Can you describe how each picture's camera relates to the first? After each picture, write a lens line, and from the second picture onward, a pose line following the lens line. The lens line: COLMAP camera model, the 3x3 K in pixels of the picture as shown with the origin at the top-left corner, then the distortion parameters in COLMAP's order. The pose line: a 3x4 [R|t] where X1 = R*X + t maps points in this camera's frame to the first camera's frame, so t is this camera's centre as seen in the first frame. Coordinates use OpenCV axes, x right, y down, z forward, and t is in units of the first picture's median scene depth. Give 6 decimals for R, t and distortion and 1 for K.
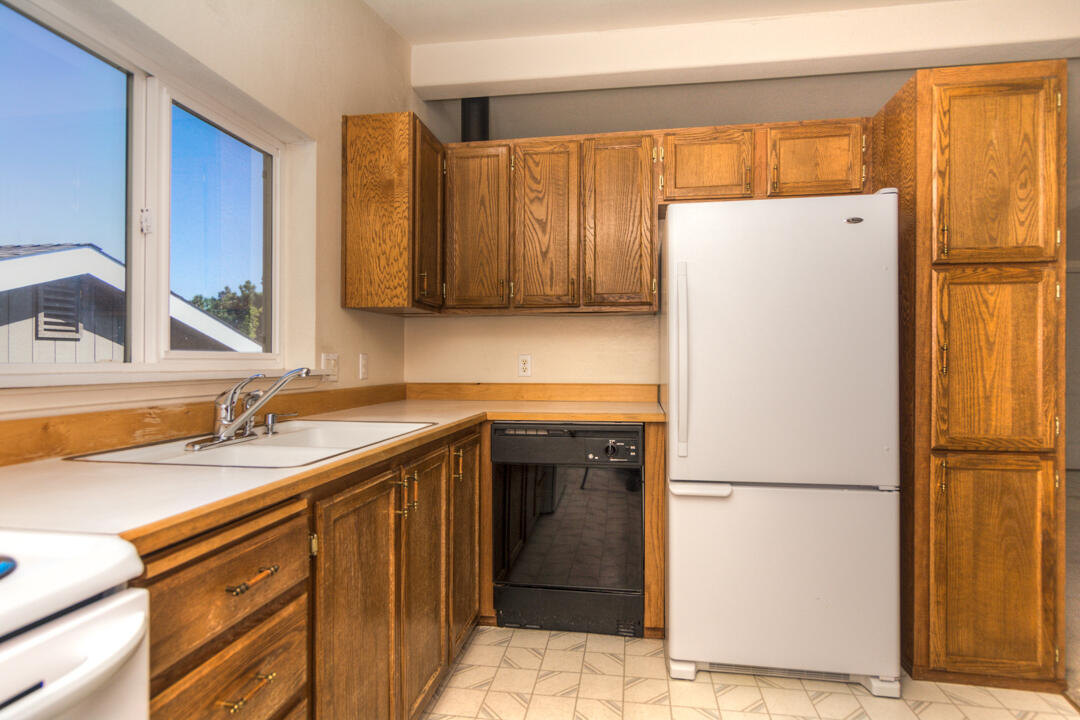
lens RADIAL K [[573.5, 0, 536.0], [0, 573.5, 357.8], [0, 0, 1]] dist [0.002997, 0.001369]
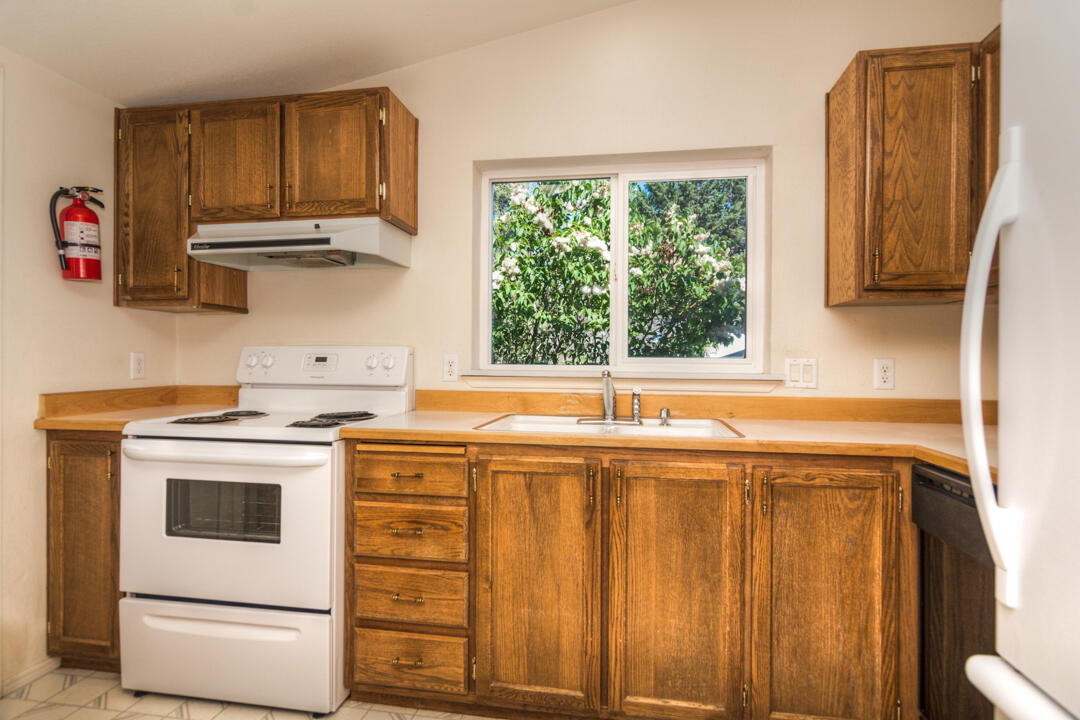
lens RADIAL K [[573.5, 0, 537.2], [0, 573.5, 356.2], [0, 0, 1]] dist [0.002997, 0.001369]
pose [[-0.002920, -0.010880, -0.999937, 0.745516], [-0.002088, 0.999939, -0.010874, 0.000774], [0.999994, 0.002056, -0.002943, 0.733004]]
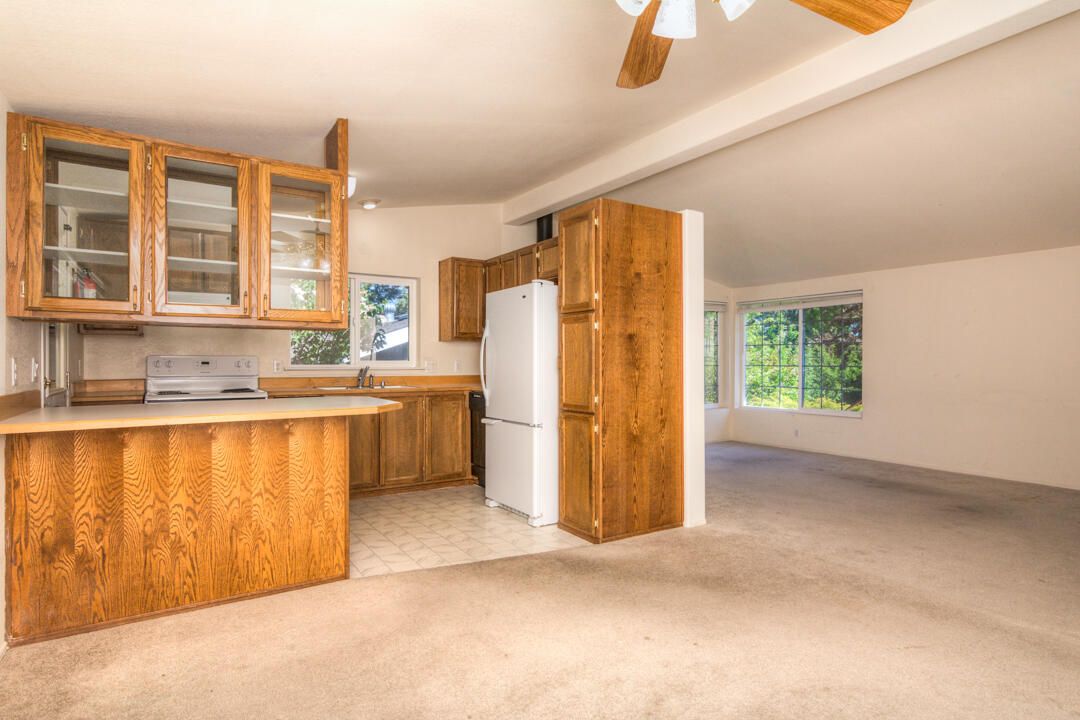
lens RADIAL K [[573.5, 0, 546.9], [0, 573.5, 359.5], [0, 0, 1]] dist [0.002997, 0.001369]
pose [[0.677950, -0.007767, -0.735067, 2.299136], [0.007107, 0.999967, -0.004012, 0.000007], [0.735074, -0.002504, 0.677982, -0.394658]]
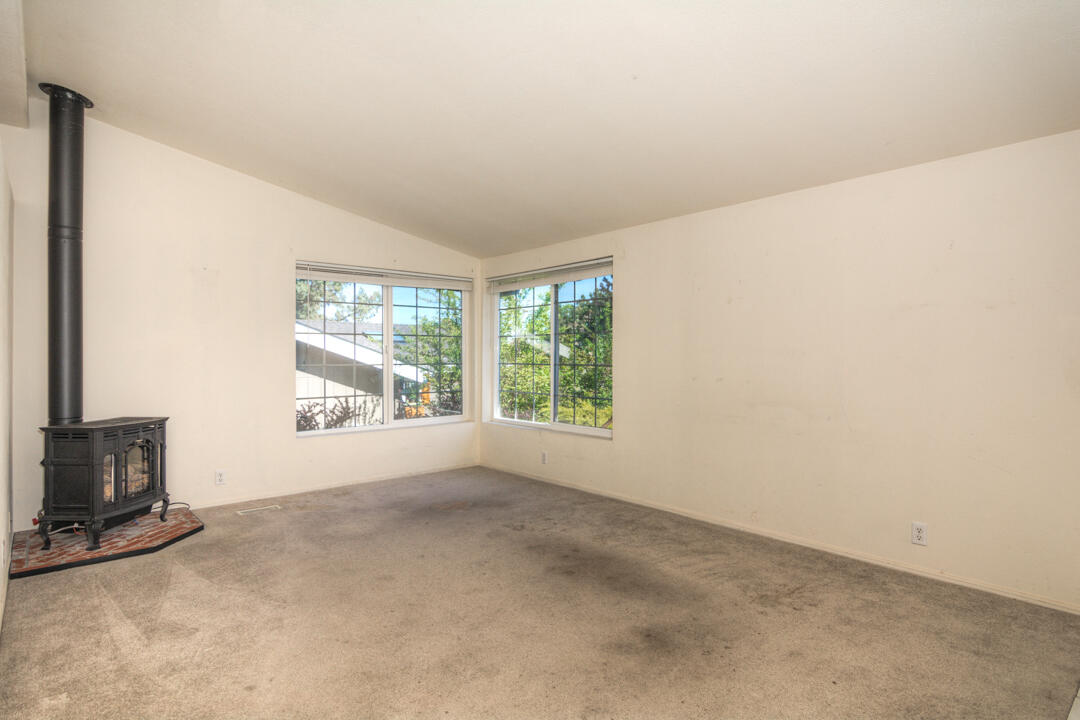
lens RADIAL K [[573.5, 0, 541.2], [0, 573.5, 359.2], [0, 0, 1]] dist [0.002997, 0.001369]
pose [[0.774061, -0.006660, -0.633076, 2.347310], [0.010211, 0.999946, 0.001965, 0.011771], [0.633029, -0.007985, 0.774087, 1.464447]]
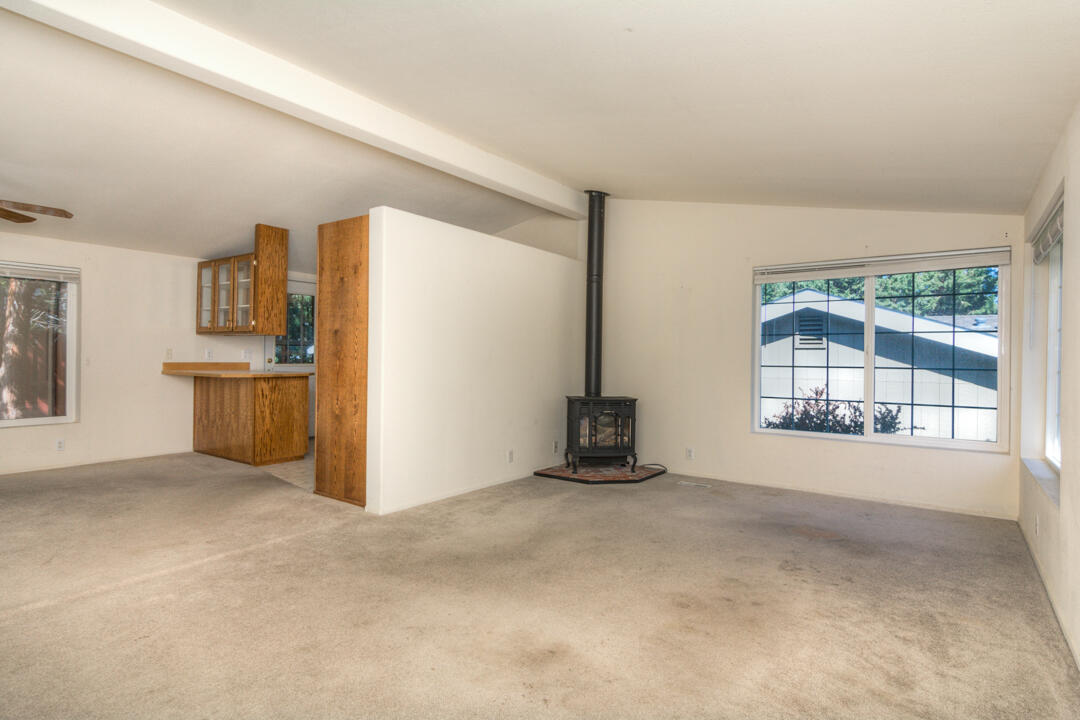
lens RADIAL K [[573.5, 0, 542.8], [0, 573.5, 356.6], [0, 0, 1]] dist [0.002997, 0.001369]
pose [[-0.444333, -0.009693, -0.895809, 2.797971], [-0.012618, 0.999910, -0.004561, 0.017965], [0.895773, 0.009276, -0.444415, 3.065131]]
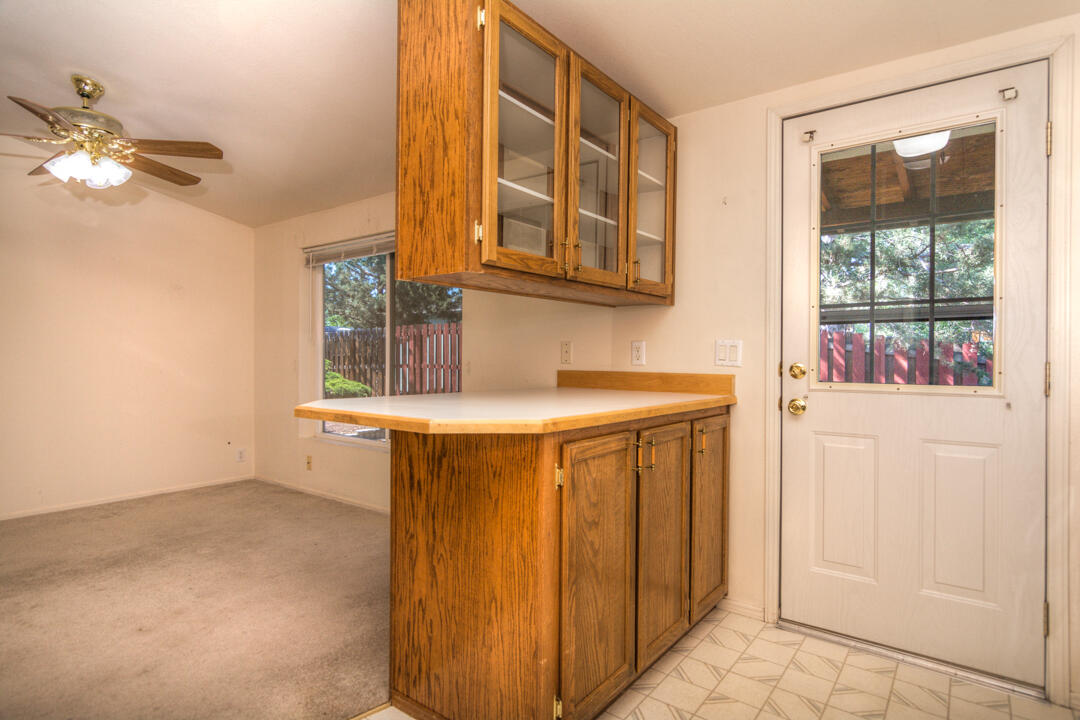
lens RADIAL K [[573.5, 0, 535.4], [0, 573.5, 360.5], [0, 0, 1]] dist [0.002997, 0.001369]
pose [[-0.881718, -0.010264, 0.471666, 0.048122], [-0.012710, 0.999917, -0.002001, 0.037484], [-0.471606, -0.007760, -0.881775, 1.040753]]
